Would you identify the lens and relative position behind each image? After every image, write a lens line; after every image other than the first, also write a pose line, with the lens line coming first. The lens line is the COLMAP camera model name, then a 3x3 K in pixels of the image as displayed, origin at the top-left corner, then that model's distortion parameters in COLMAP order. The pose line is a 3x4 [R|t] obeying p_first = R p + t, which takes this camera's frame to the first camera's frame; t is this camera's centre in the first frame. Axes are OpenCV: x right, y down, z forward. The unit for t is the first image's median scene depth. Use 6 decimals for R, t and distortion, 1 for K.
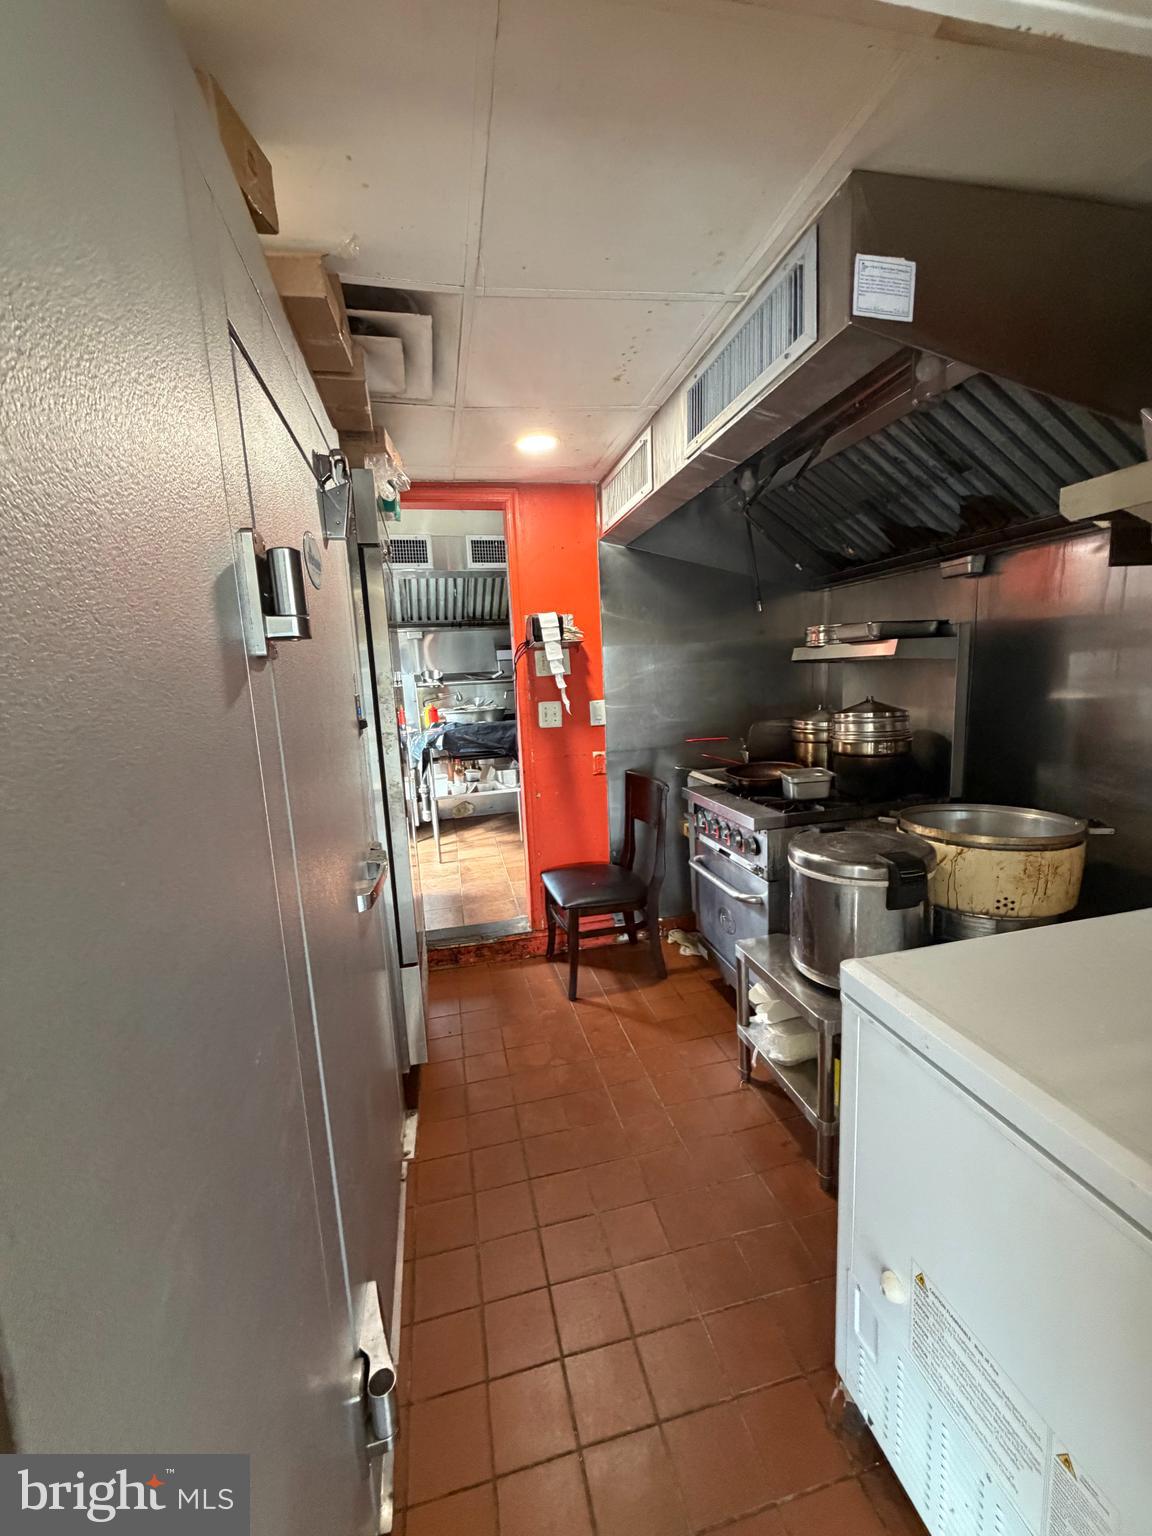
lens RADIAL K [[614.9, 0, 600.3], [0, 614.9, 766.7], [0, 0, 1]] dist [-0.000264, 0.000038]
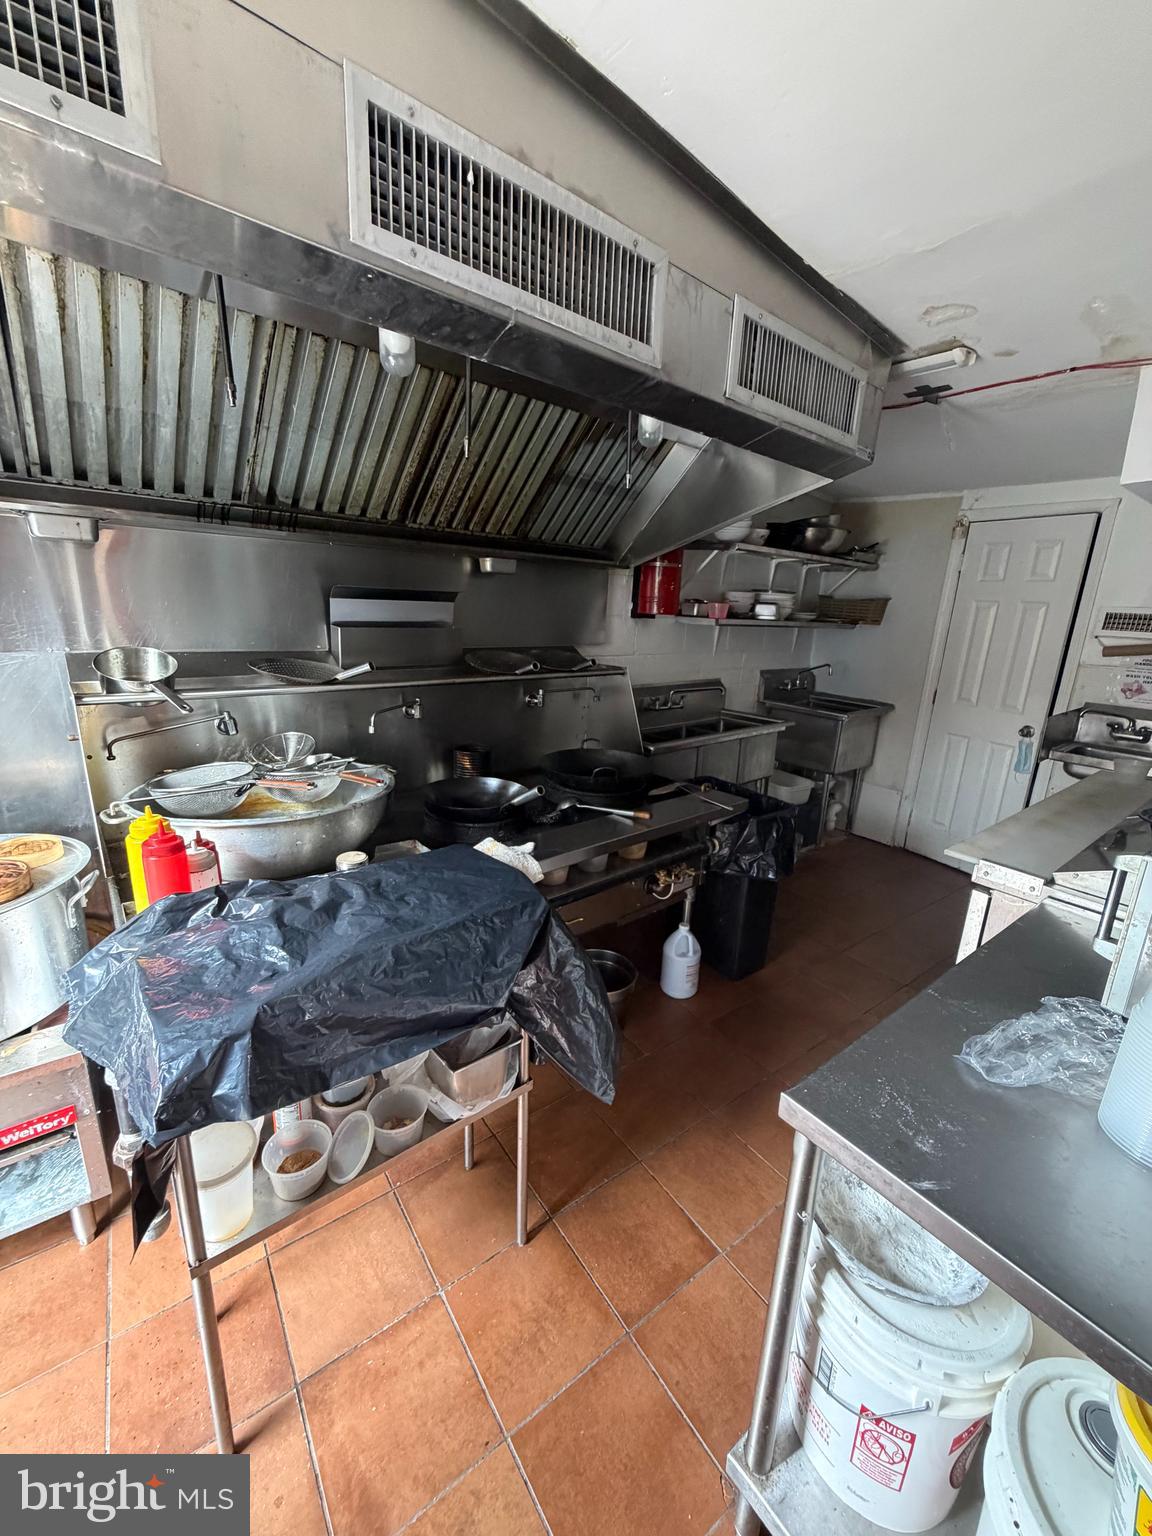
lens RADIAL K [[611.0, 0, 576.0], [0, 611.0, 768.0], [0, 0, 1]] dist [-0.000971, 0.000171]
pose [[0.924518, -0.012448, 0.380935, -0.184633], [-0.029611, 0.994100, 0.104349, -0.136376], [-0.379987, -0.107753, 0.918695, 0.617565]]
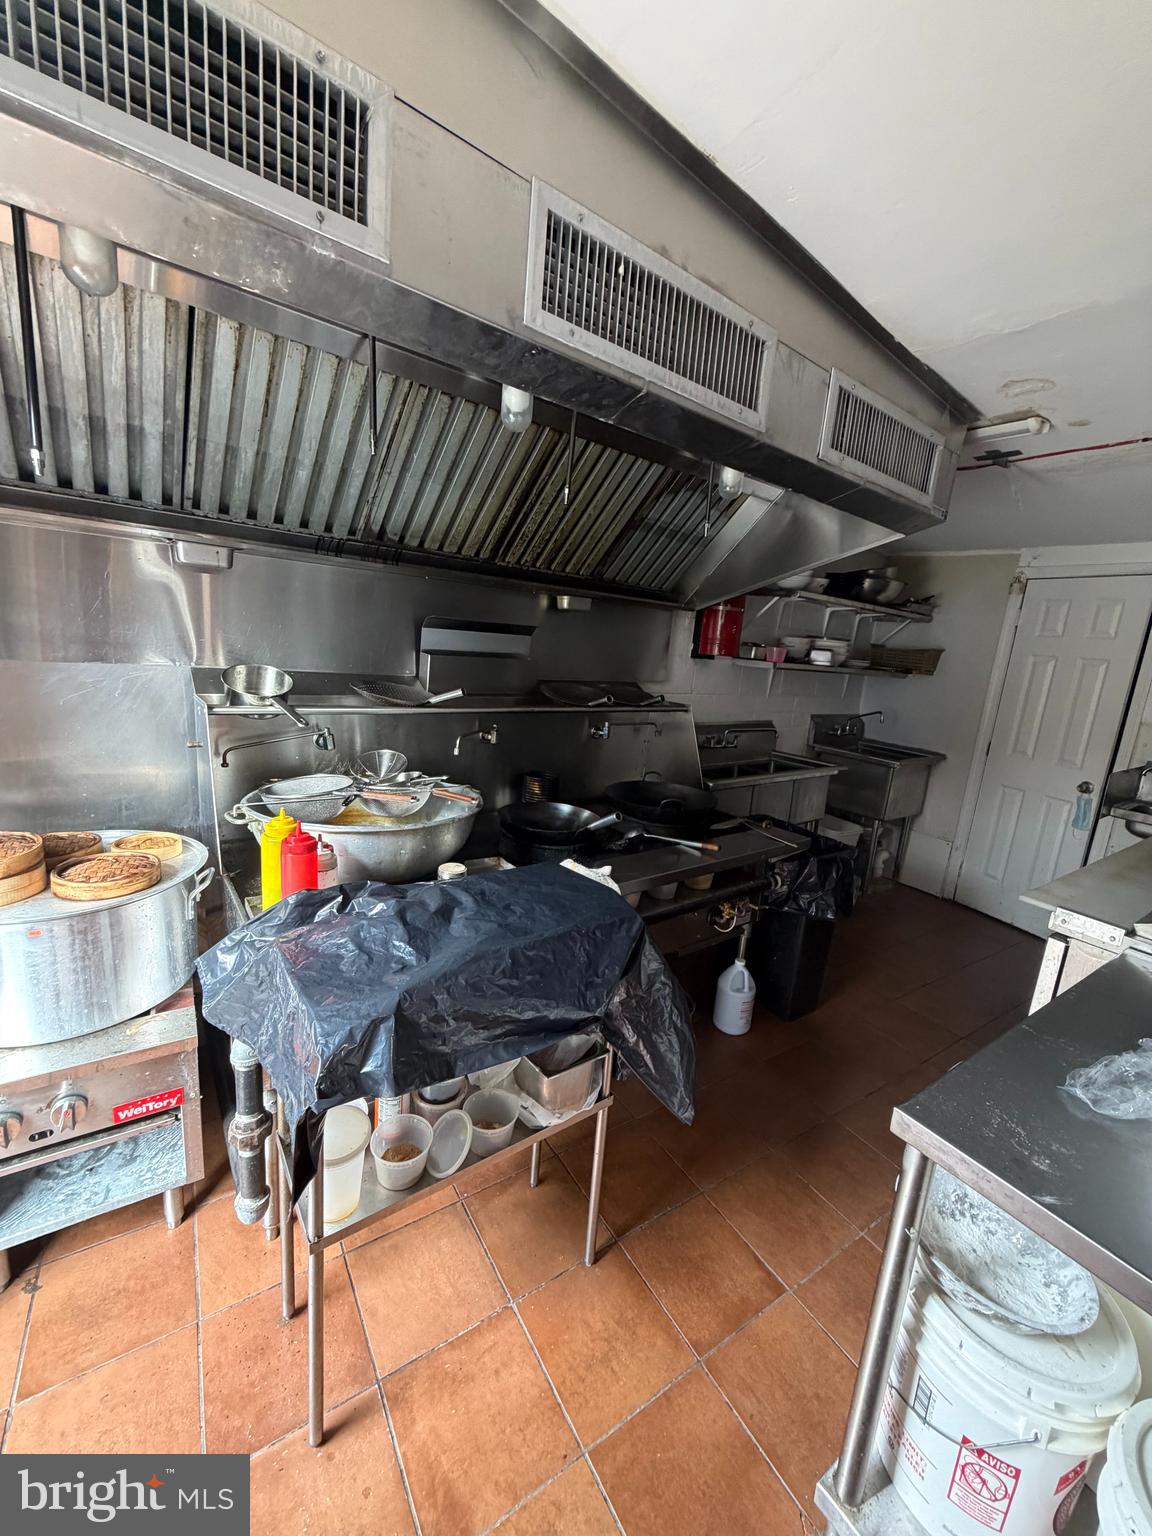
lens RADIAL K [[611.0, 0, 576.0], [0, 611.0, 768.0], [0, 0, 1]] dist [-0.000971, 0.000171]
pose [[0.938487, 0.056410, 0.340676, -0.219619], [-0.076871, 0.995940, 0.046854, -0.130685], [-0.336650, -0.070160, 0.939012, 0.613353]]
